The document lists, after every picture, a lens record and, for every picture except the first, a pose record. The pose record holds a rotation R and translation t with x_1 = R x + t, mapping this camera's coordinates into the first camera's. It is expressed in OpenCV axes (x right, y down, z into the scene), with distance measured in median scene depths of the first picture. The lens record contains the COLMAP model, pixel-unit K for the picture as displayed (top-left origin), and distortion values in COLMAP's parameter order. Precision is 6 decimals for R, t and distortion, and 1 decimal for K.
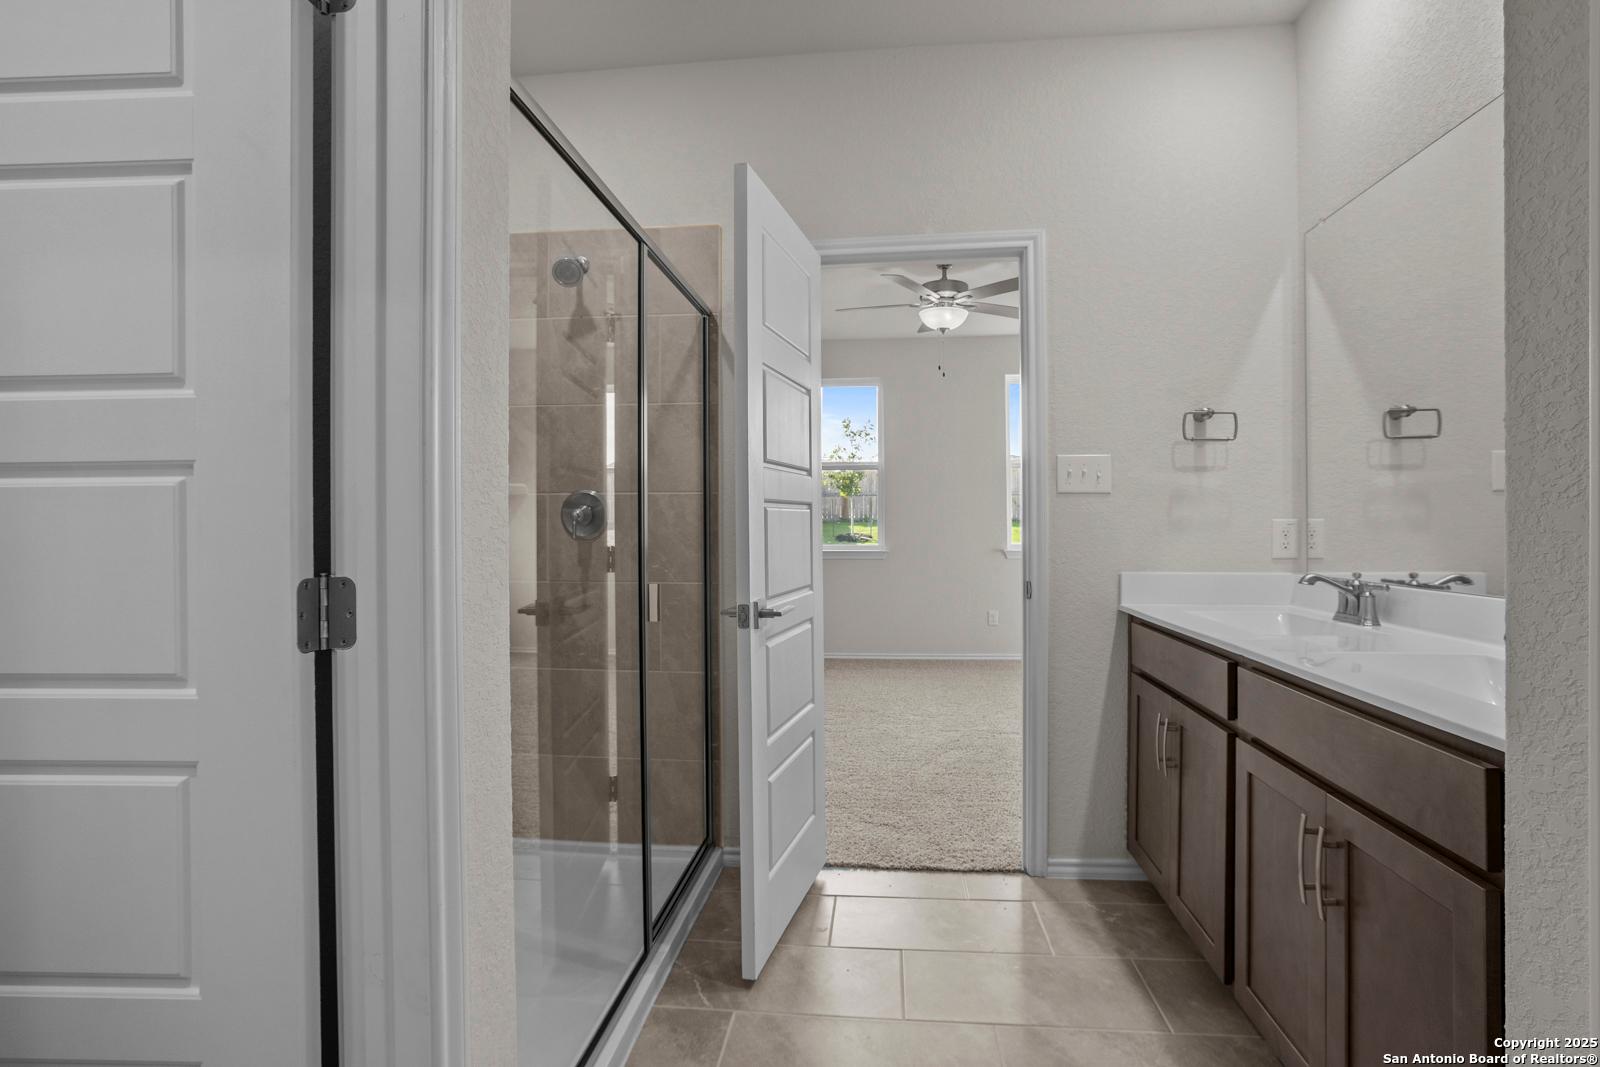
lens RADIAL K [[783.5, 0, 827.1], [0, 783.5, 530.8], [0, 0, 1]] dist [-0.022319, 0.014474]
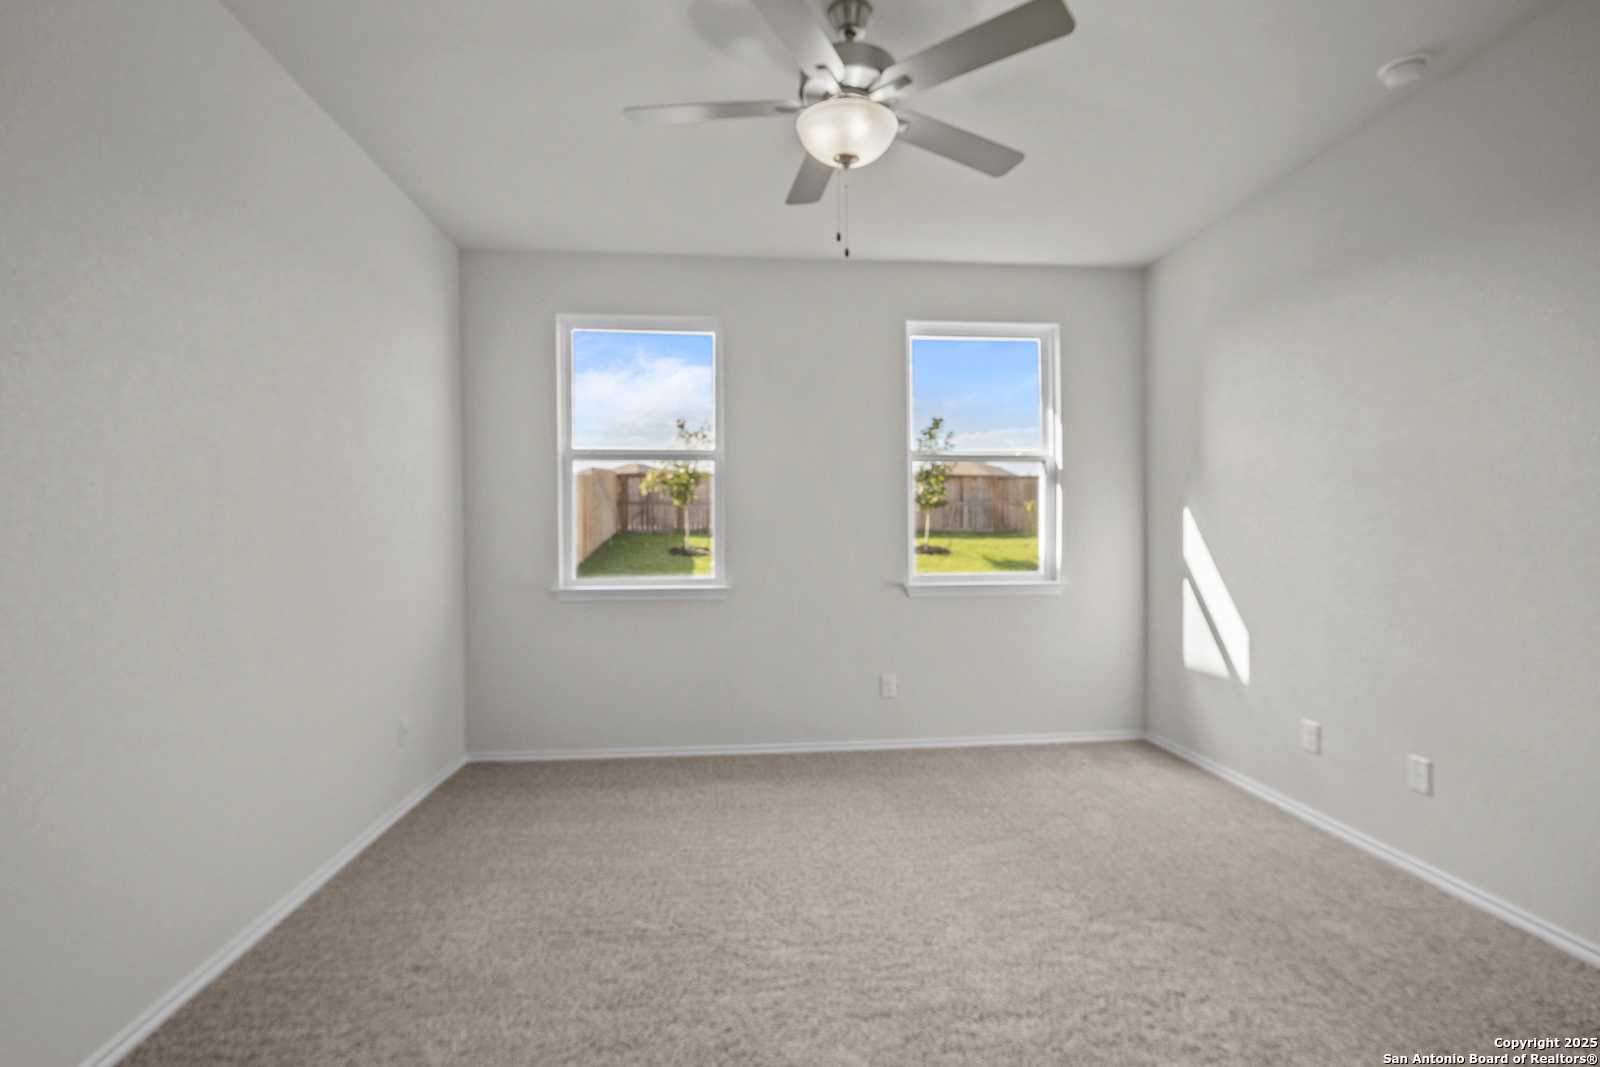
lens RADIAL K [[760.9, 0, 798.8], [0, 760.9, 547.2], [0, 0, 1]] dist [-0.000570, -0.000212]
pose [[0.985199, -0.002831, 0.171393, 0.022464], [0.001019, 0.999943, 0.010660, -0.012046], [-0.171413, -0.010328, 0.985145, 0.320289]]
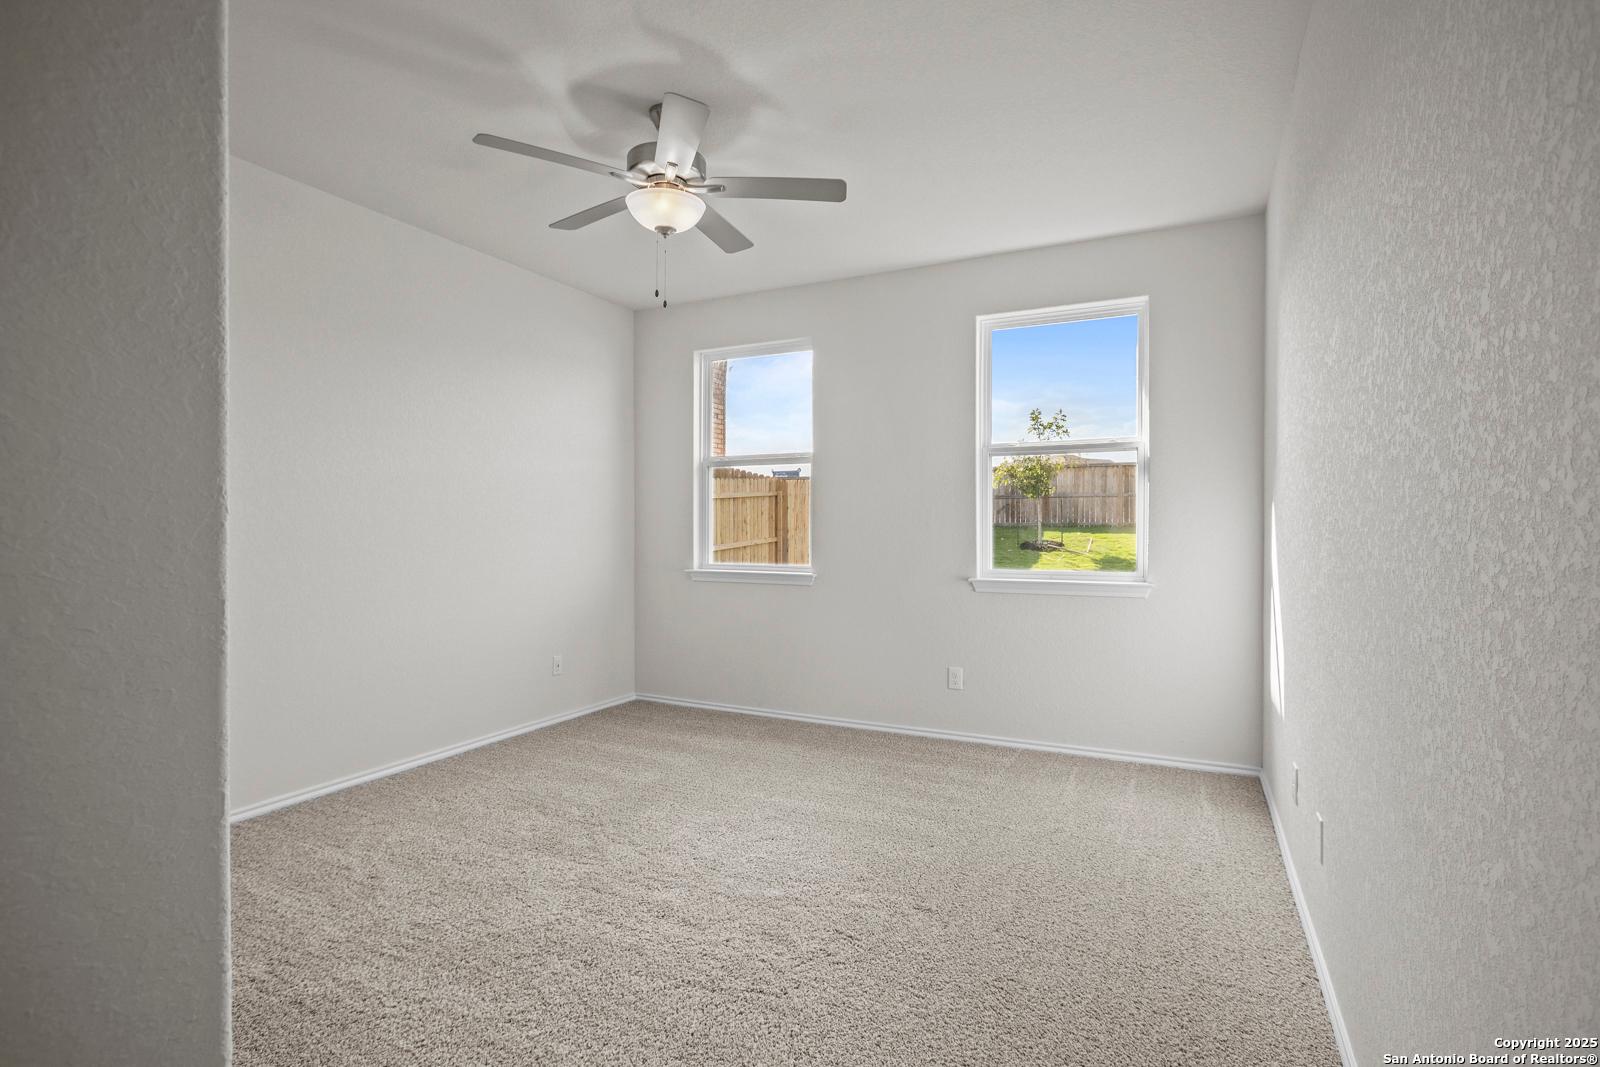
lens RADIAL K [[766.6, 0, 808.7], [0, 766.6, 538.6], [0, 0, 1]] dist [-0.021845, 0.013662]
pose [[0.930132, 0.012037, -0.367028, 0.286364], [-0.009009, 0.999910, 0.009964, -0.012827], [0.367115, -0.005962, 0.930157, 0.287804]]
